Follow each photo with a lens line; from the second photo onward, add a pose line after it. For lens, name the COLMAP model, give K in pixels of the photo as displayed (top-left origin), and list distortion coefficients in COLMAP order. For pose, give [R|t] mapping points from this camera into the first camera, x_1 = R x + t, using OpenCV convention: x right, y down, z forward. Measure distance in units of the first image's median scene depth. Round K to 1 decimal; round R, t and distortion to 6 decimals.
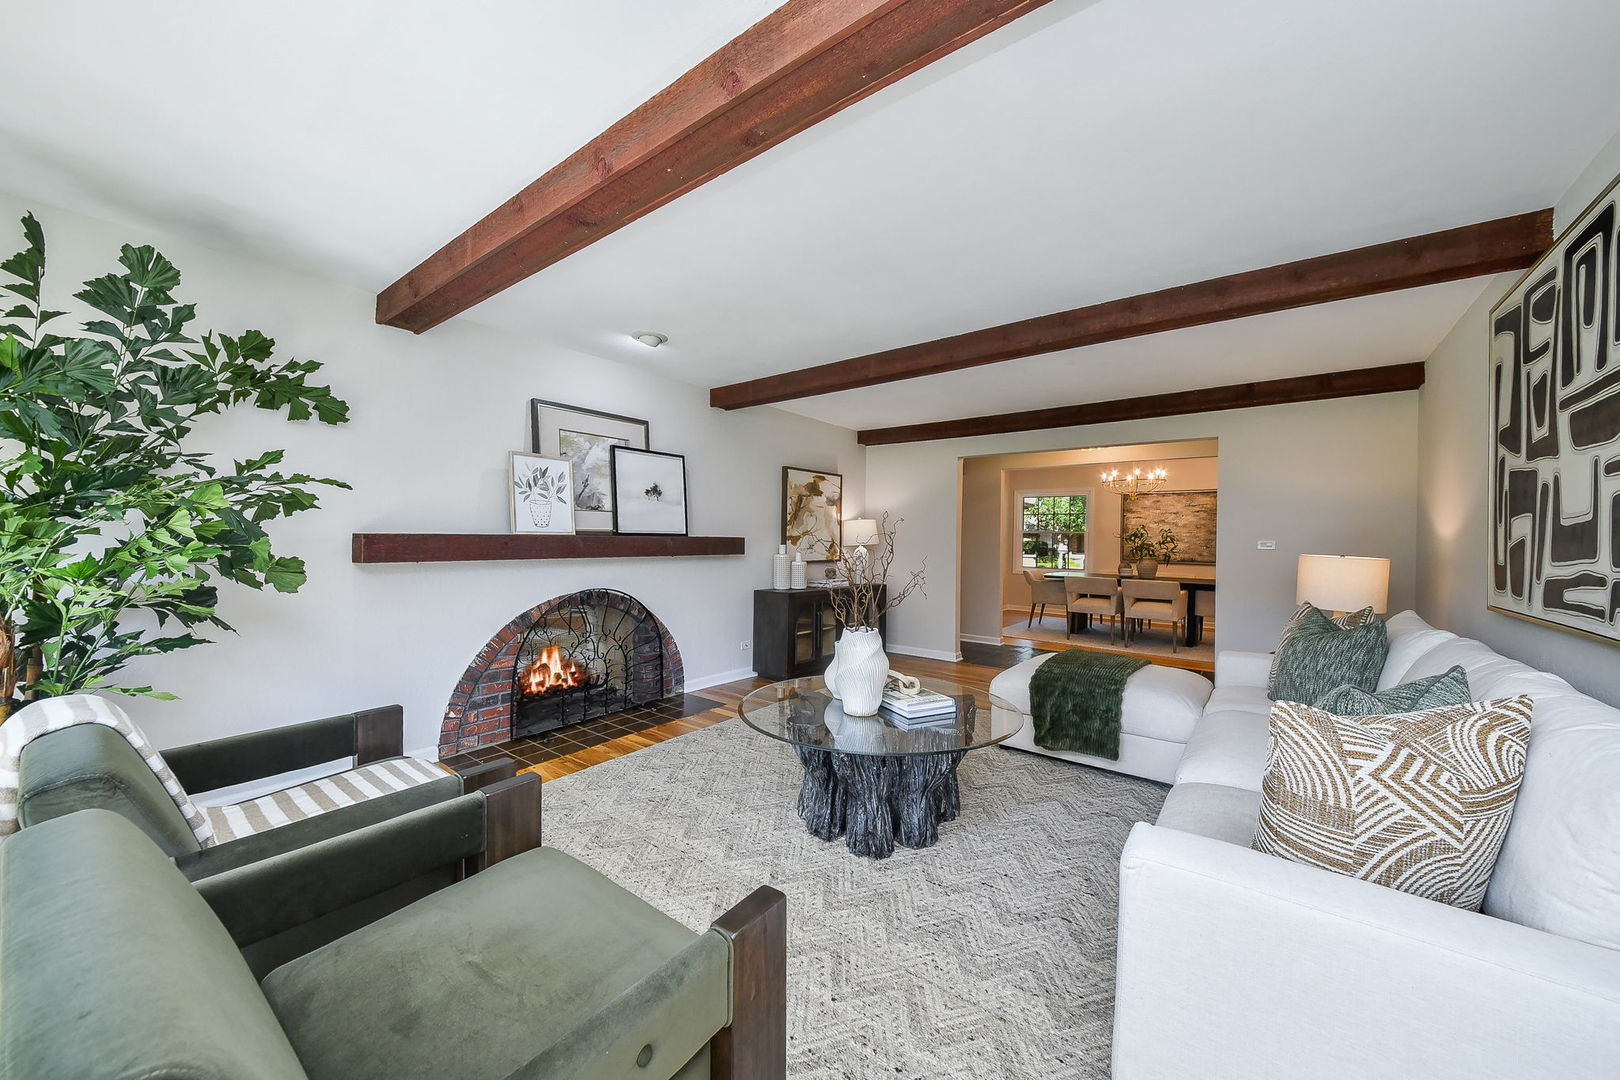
lens RADIAL K [[589.2, 0, 805.4], [0, 589.2, 533.8], [0, 0, 1]] dist [-0.000413, -0.000182]
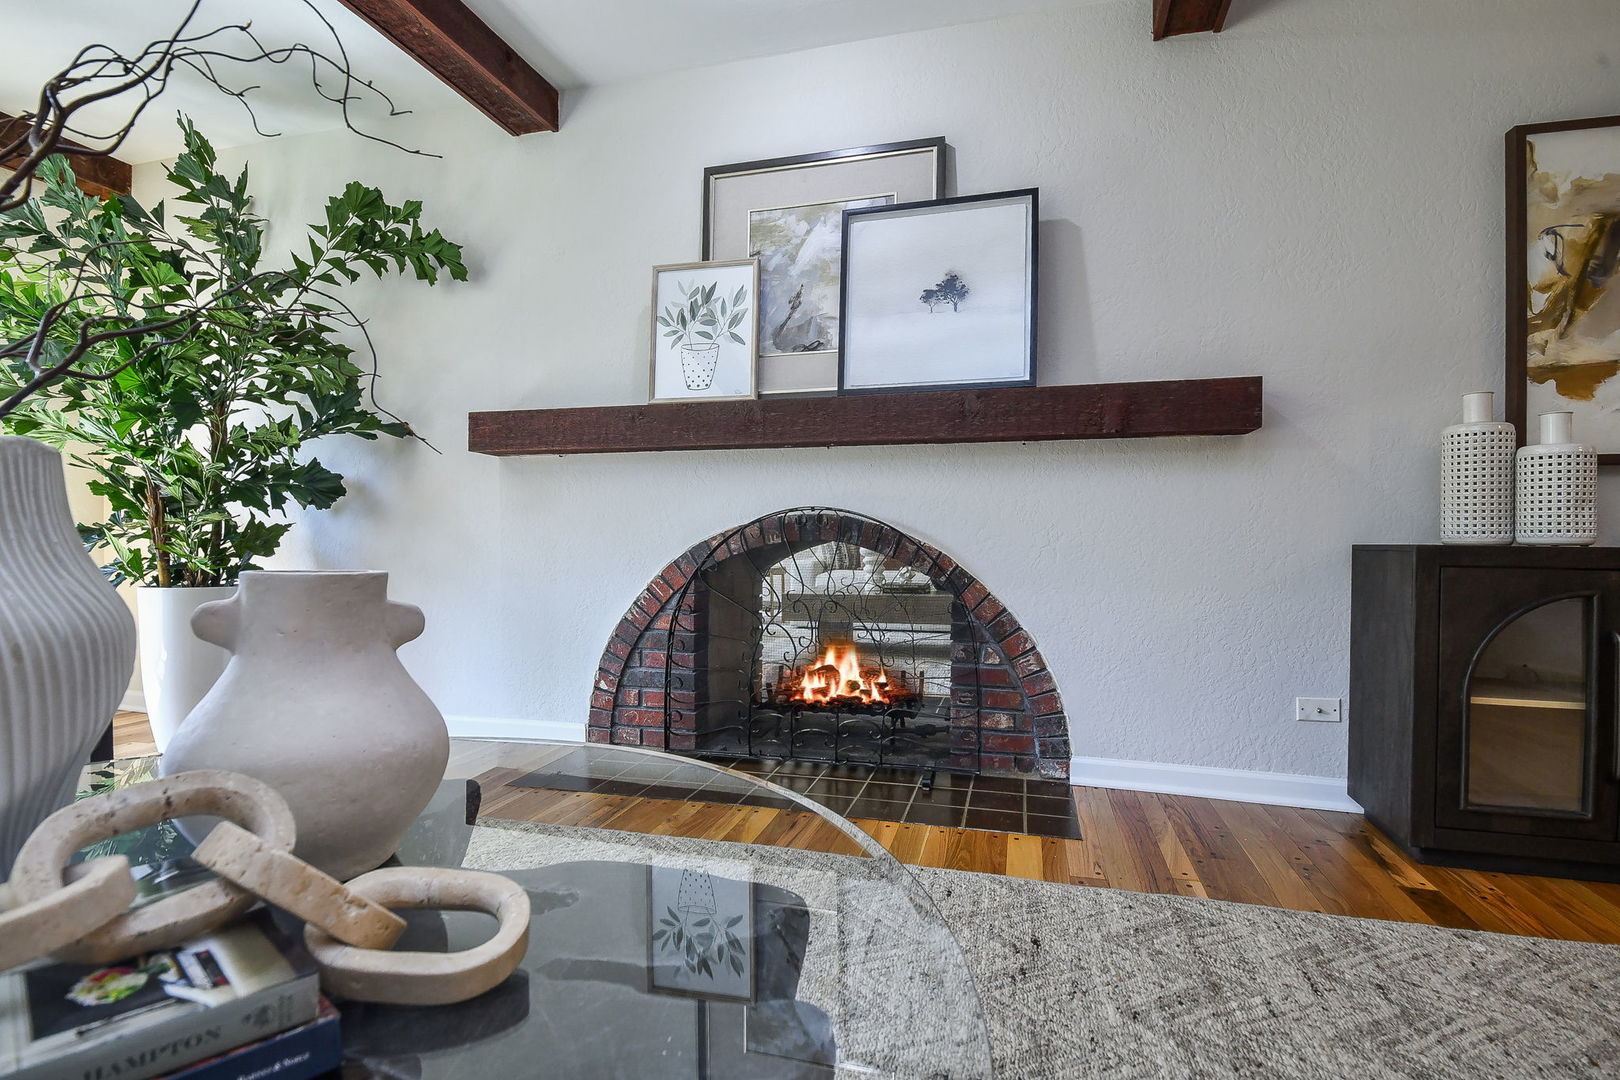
lens RADIAL K [[768.1, 0, 807.3], [0, 768.1, 547.3], [0, 0, 1]] dist [0.002039, -0.003131]
pose [[0.387338, -0.000373, -0.921938, 0.246037], [-0.000327, 1.000000, -0.000542, 0.127336], [0.921938, 0.000511, 0.387338, 0.737355]]
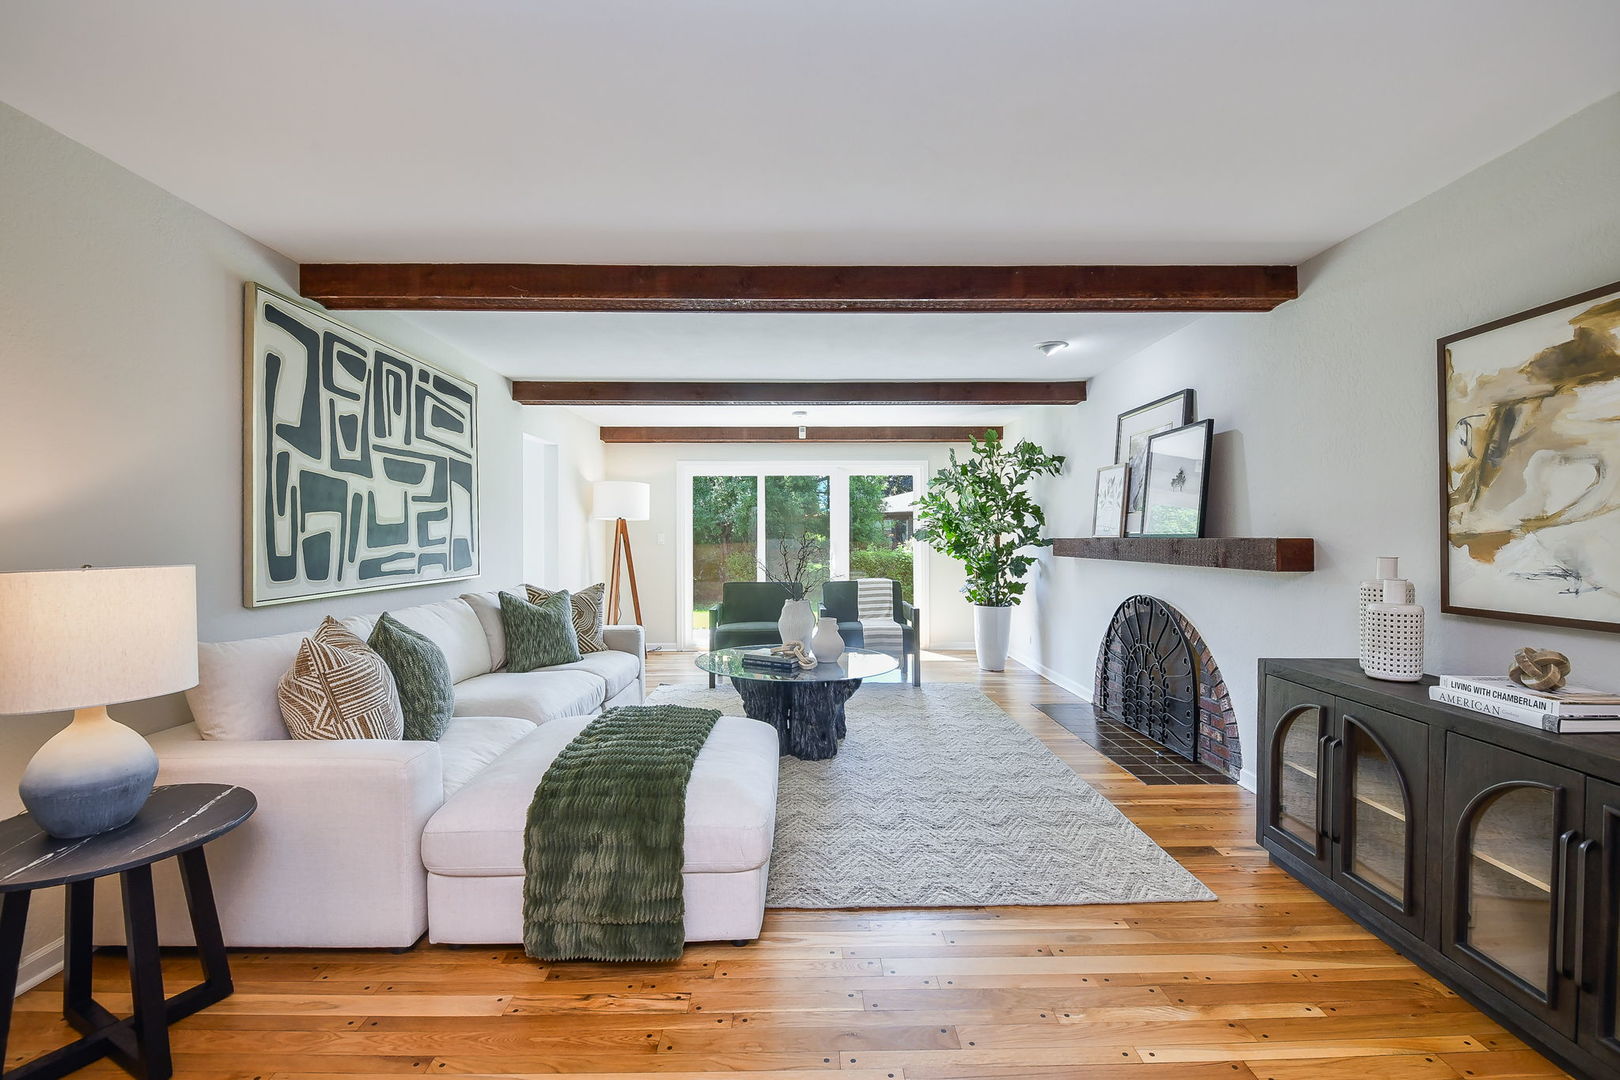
lens RADIAL K [[674.2, 0, 807.1], [0, 674.2, 545.6], [0, 0, 1]] dist [-0.001101, -0.000146]
pose [[-0.783017, -0.004070, -0.621987, 0.717193], [-0.005182, 0.999987, -0.000020, 0.017793], [0.621979, 0.003207, -0.783027, 1.492306]]
